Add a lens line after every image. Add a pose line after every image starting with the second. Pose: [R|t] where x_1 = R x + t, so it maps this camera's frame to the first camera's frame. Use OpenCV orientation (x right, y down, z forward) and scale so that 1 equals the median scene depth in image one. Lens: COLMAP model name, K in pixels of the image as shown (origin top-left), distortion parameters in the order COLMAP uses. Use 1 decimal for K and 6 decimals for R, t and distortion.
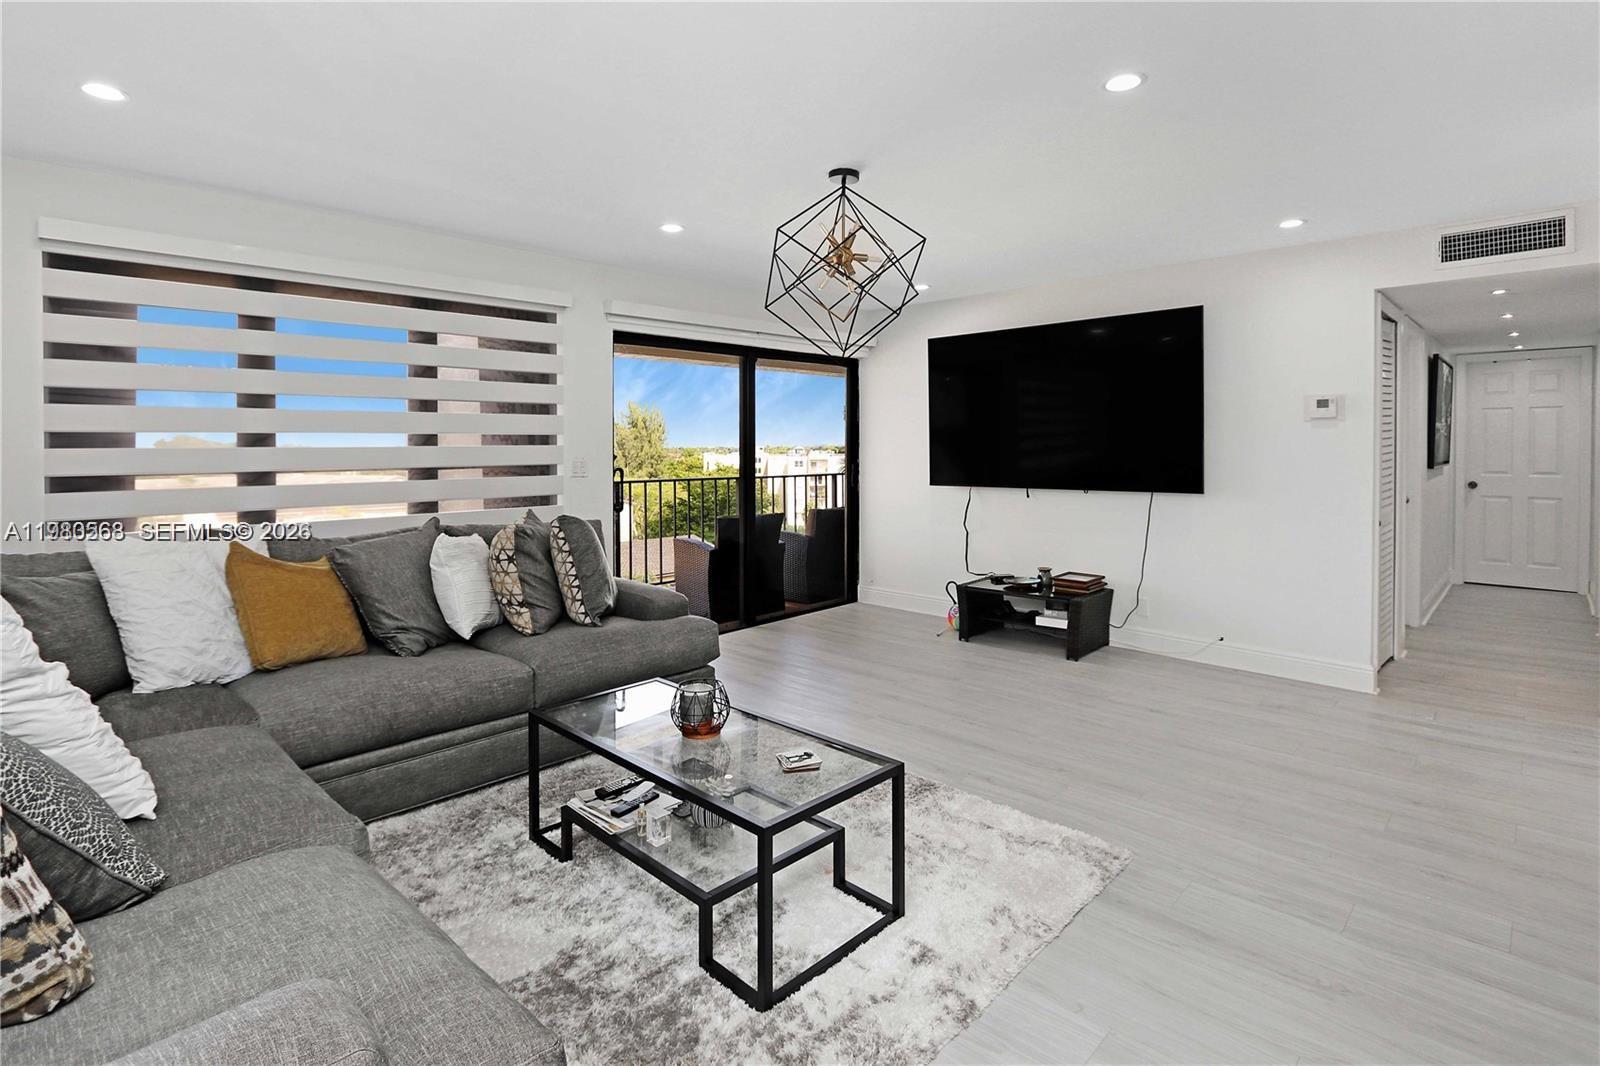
lens RADIAL K [[776.9, 0, 800.4], [0, 776.9, 455.9], [0, 0, 1]] dist [-0.010037, 0.000997]
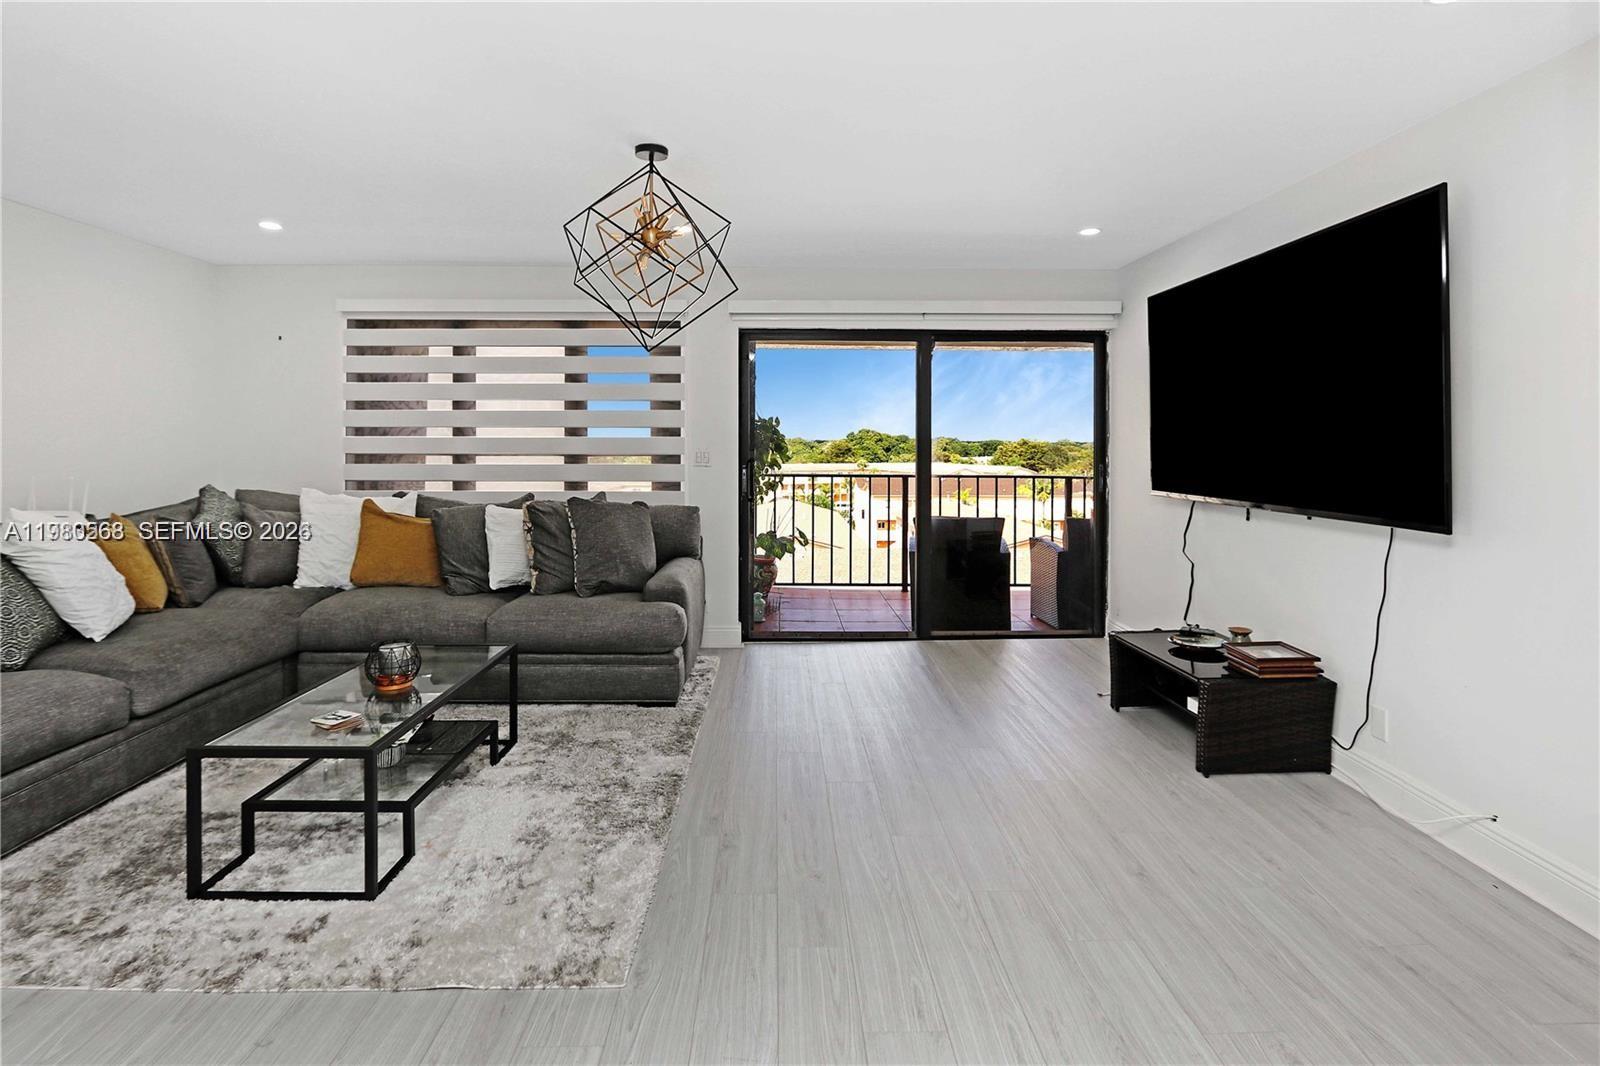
lens RADIAL K [[776.9, 0, 800.4], [0, 776.9, 455.9], [0, 0, 1]] dist [-0.010037, 0.000997]
pose [[0.715434, 0.022671, -0.698312, 0.545875], [-0.016229, 0.999743, 0.015829, -0.007094], [0.698491, 0.000008, 0.715618, 0.295057]]
